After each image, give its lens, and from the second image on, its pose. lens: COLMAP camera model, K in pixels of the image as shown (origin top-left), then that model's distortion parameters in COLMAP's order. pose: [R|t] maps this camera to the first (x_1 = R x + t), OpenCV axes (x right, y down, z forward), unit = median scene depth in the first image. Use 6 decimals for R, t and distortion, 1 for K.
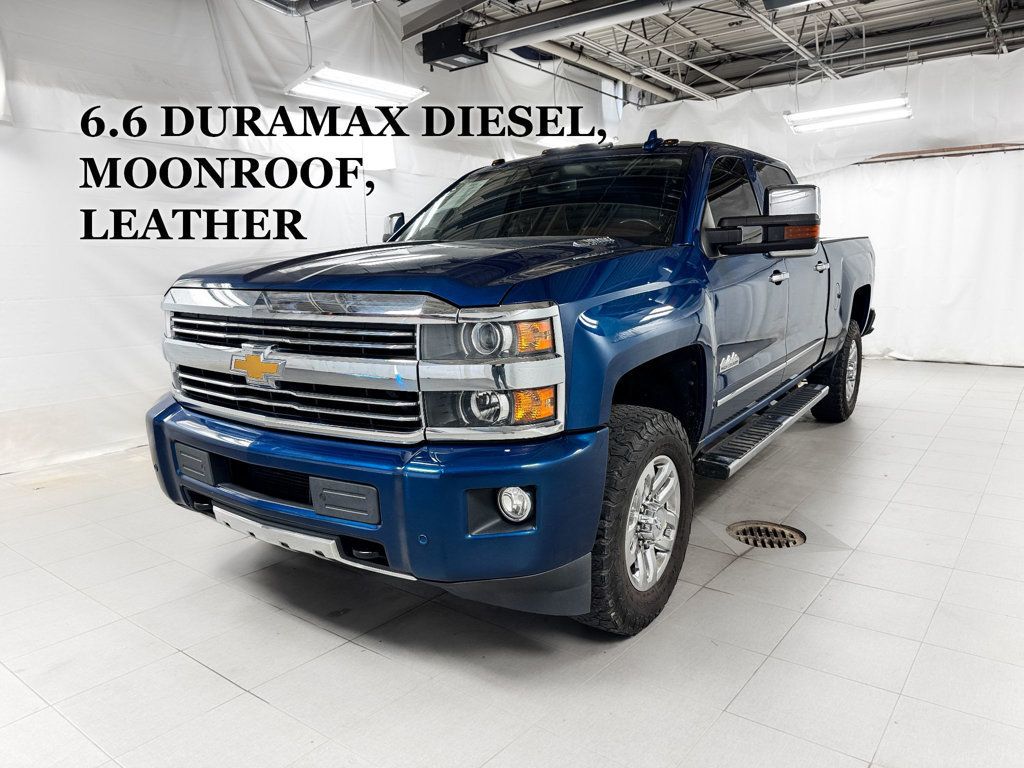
lens RADIAL K [[731.6, 0, 508.0], [0, 731.6, 387.5], [0, 0, 1]] dist [0.049068, -0.056226]
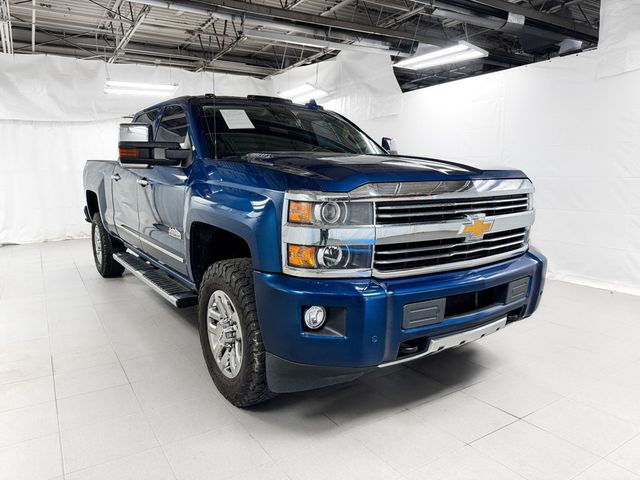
lens RADIAL K [[457.2, 0, 317.5], [0, 457.2, 242.2], [0, 0, 1]] dist [0.049068, -0.056226]
pose [[0.362725, -0.128430, 0.923004, -0.999238], [0.160408, 0.984279, 0.073918, -0.090993], [-0.917987, 0.121246, 0.377624, 0.671612]]
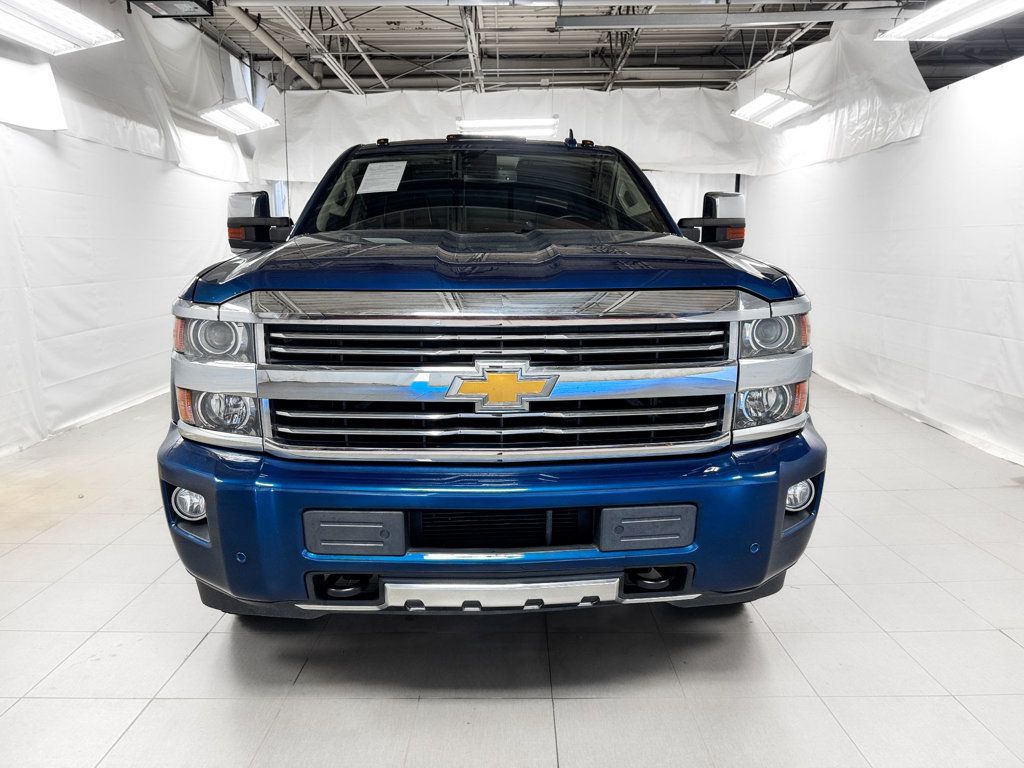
lens RADIAL K [[731.6, 0, 508.0], [0, 731.6, 387.5], [0, 0, 1]] dist [0.049068, -0.056226]
pose [[0.794555, -0.099709, 0.598950, -0.611614], [0.095658, 0.994662, 0.038686, -0.044128], [-0.599610, 0.026556, 0.799851, 0.278670]]
